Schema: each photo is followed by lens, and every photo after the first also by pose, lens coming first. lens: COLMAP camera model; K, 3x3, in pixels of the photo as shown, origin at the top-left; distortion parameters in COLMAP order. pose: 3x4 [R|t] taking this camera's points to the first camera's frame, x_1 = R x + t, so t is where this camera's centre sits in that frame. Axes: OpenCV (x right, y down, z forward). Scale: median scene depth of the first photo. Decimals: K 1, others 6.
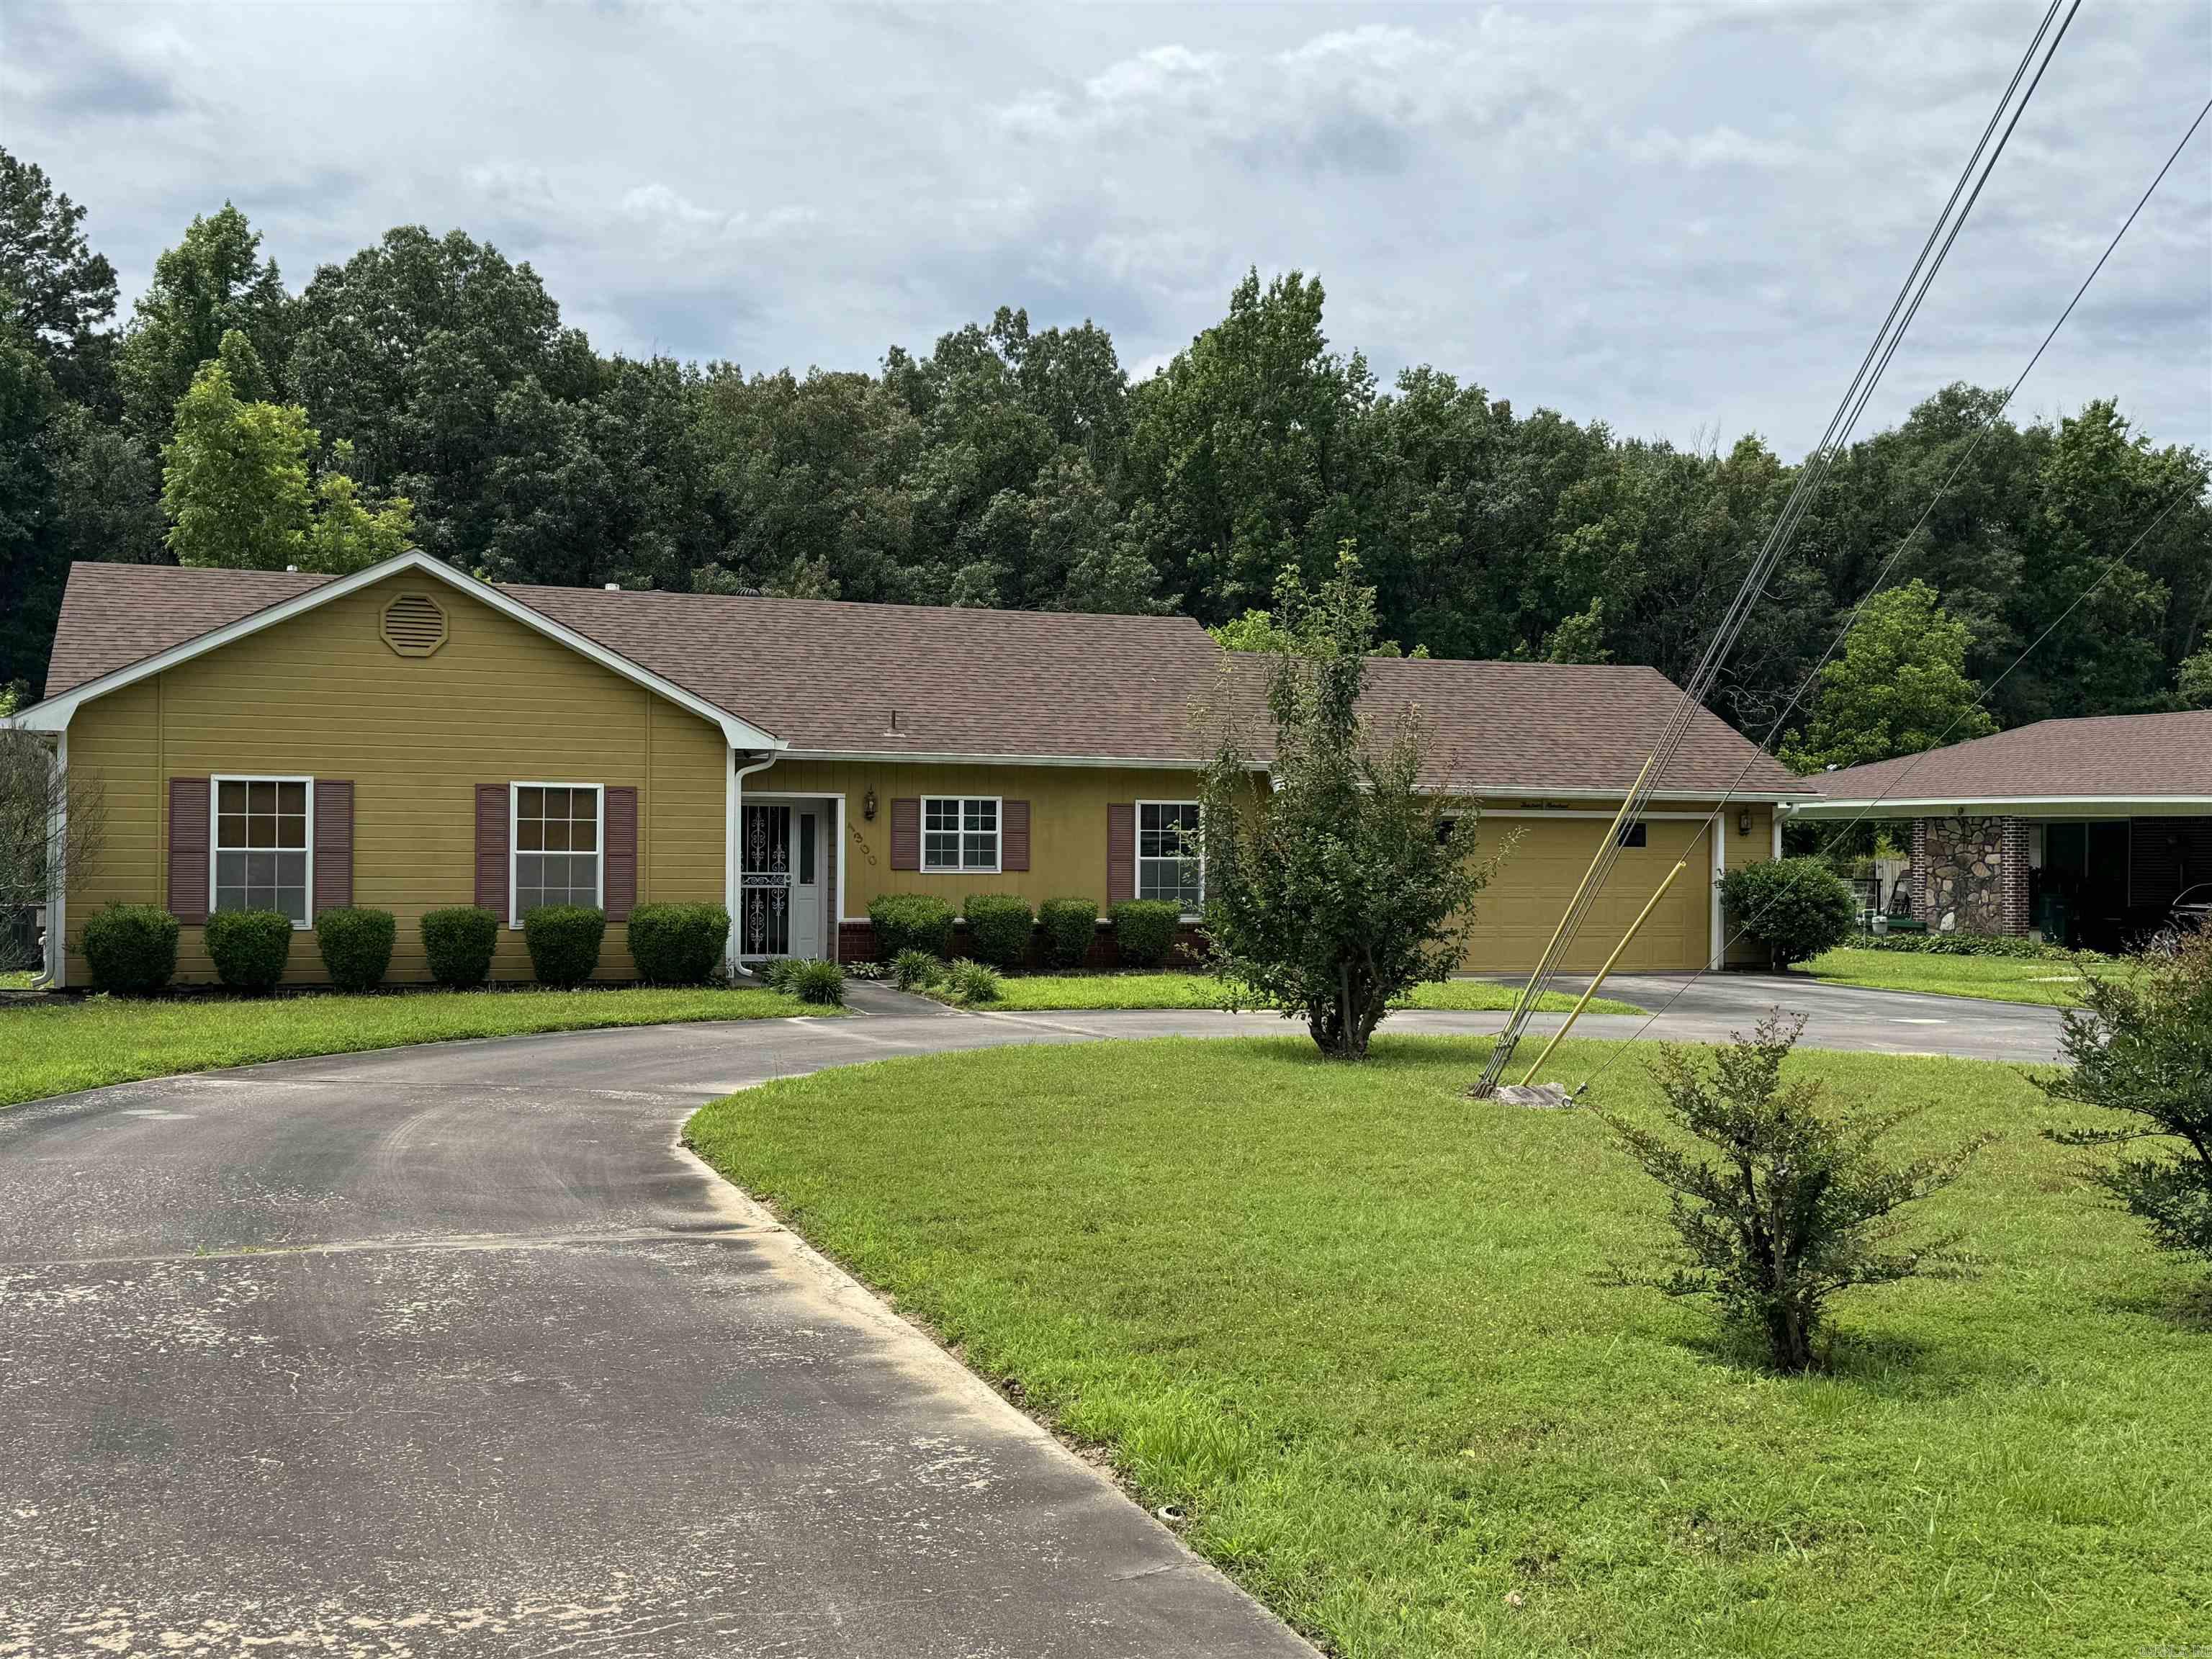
lens RADIAL K [[2222.5, 0, 1114.0], [0, 2222.5, 849.7], [0, 0, 1]] dist [0.174645, -0.395912]
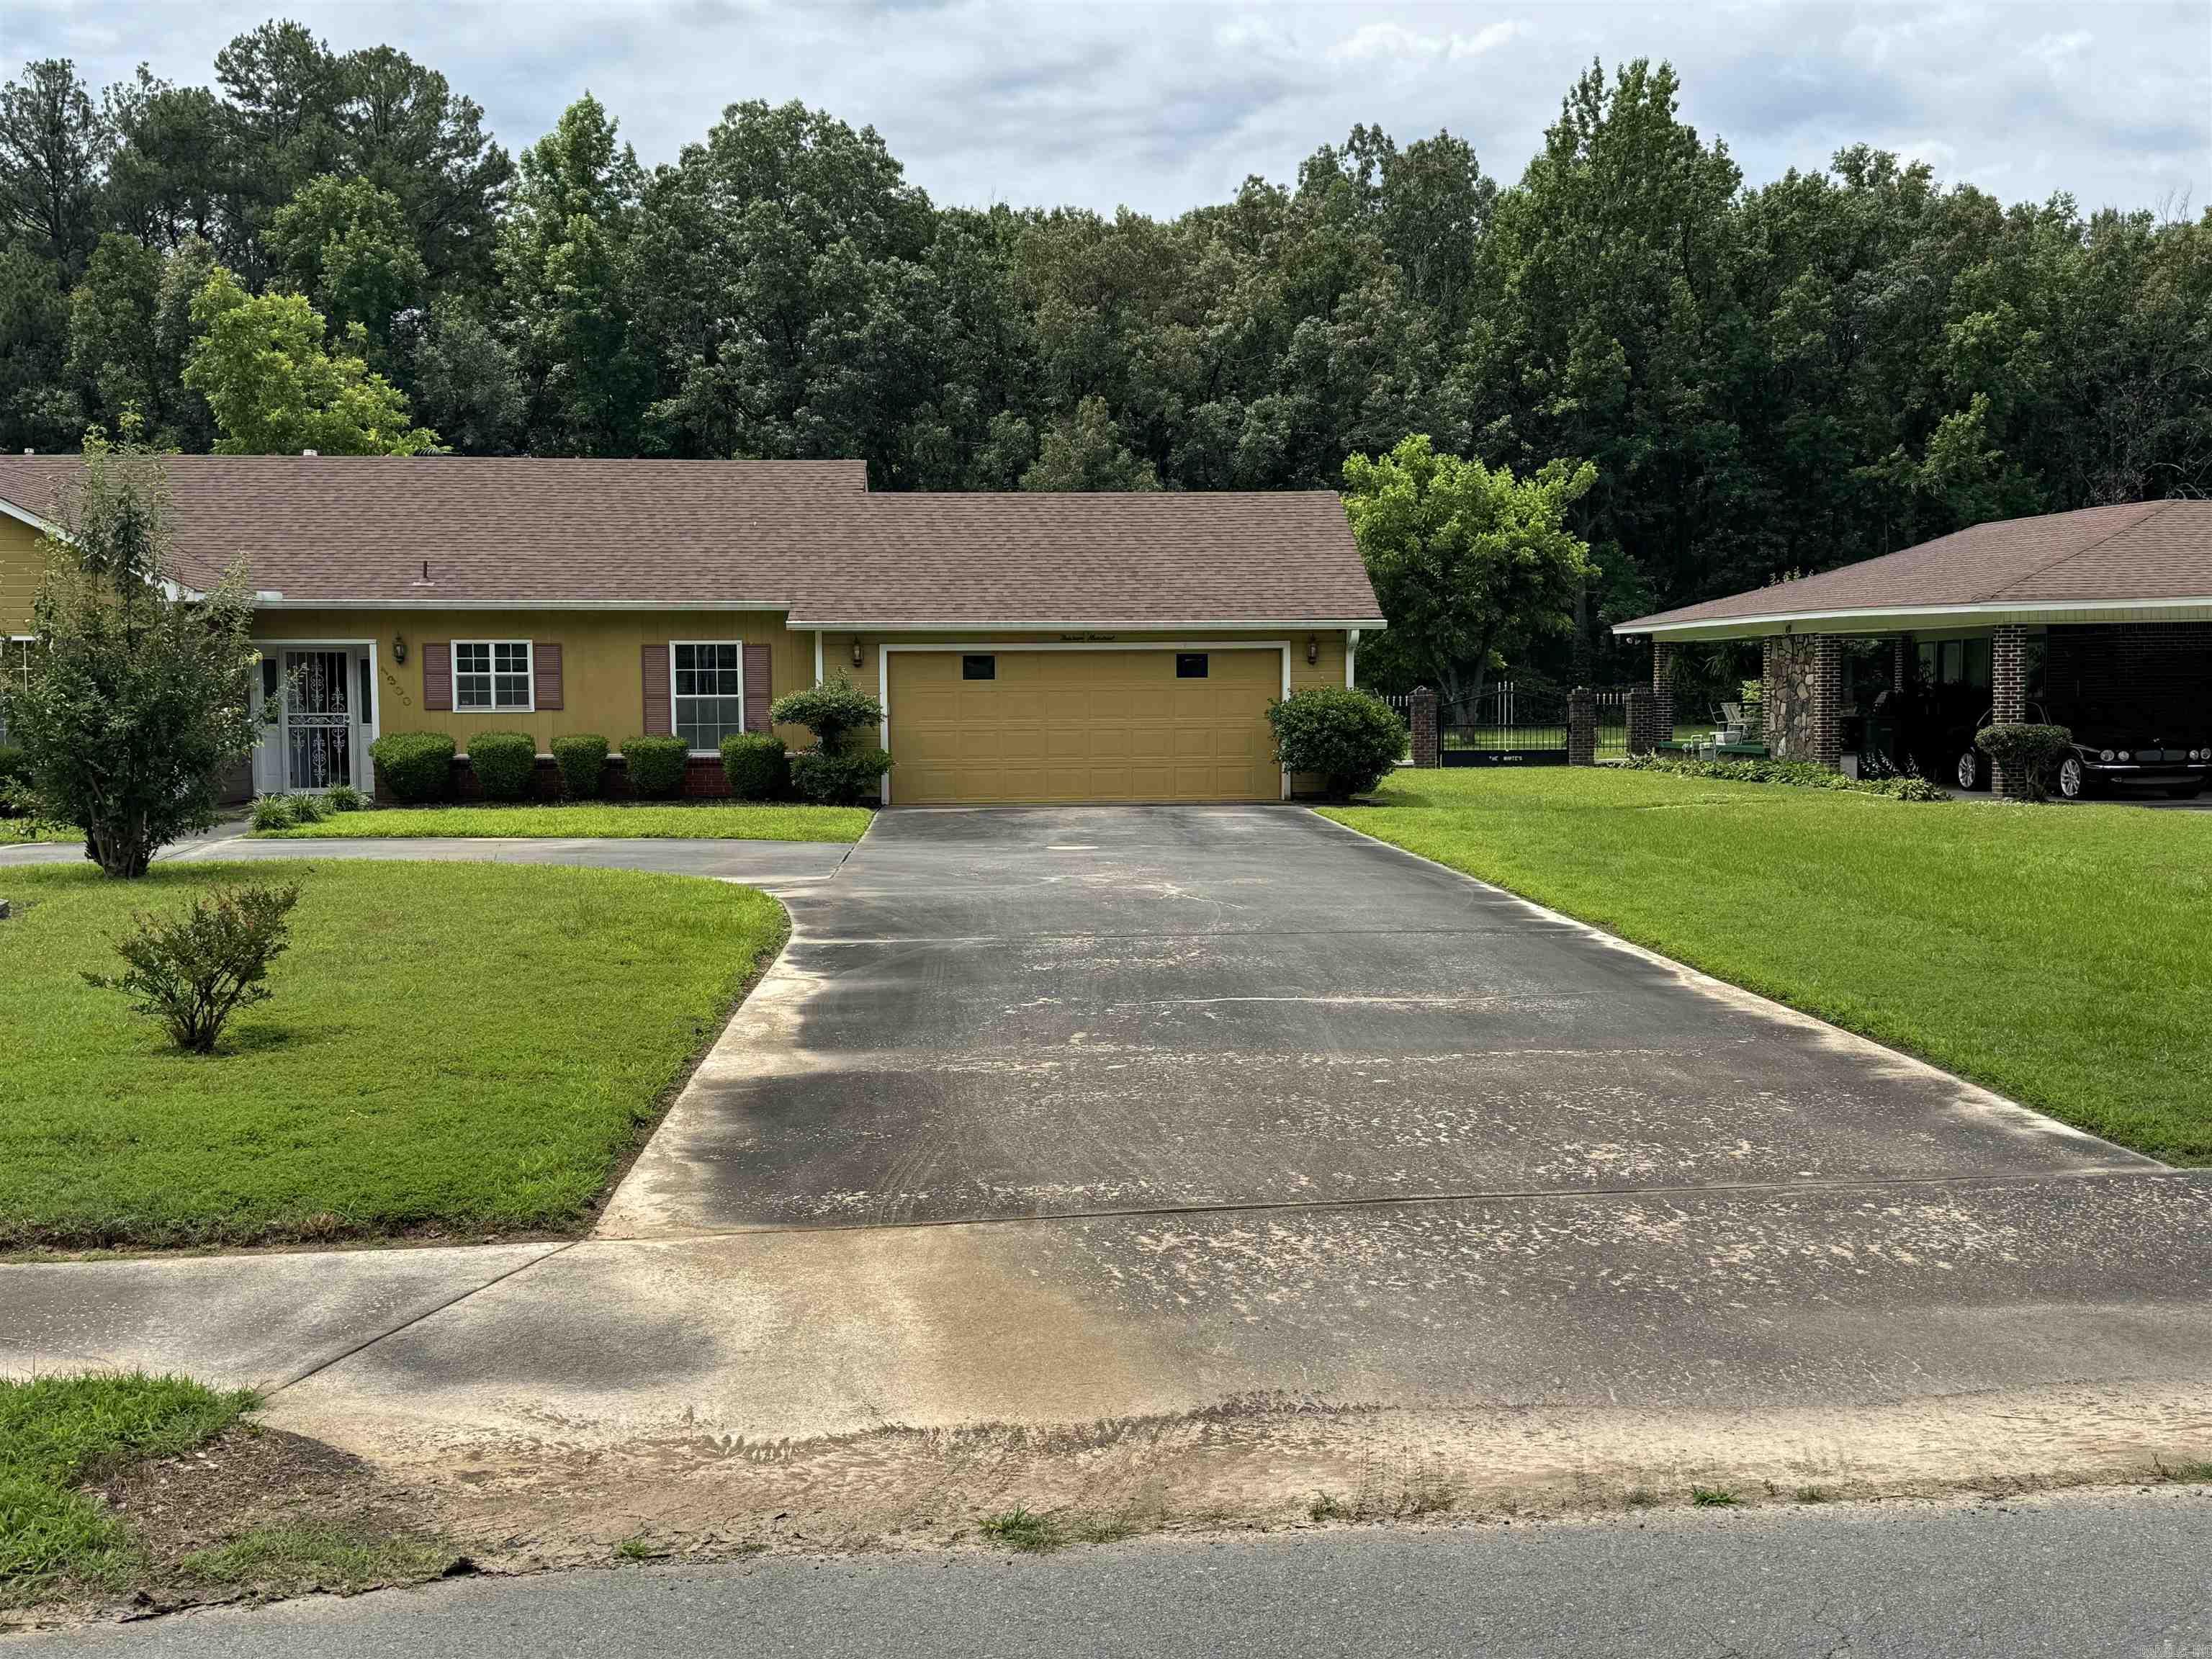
lens RADIAL K [[2222.5, 0, 1114.0], [0, 2222.5, 849.7], [0, 0, 1]] dist [0.174645, -0.395912]
pose [[0.961062, 0.003515, -0.276310, 0.153698], [0.016662, 0.997363, 0.070642, 0.001492], [0.275829, -0.072495, 0.958469, 0.012365]]
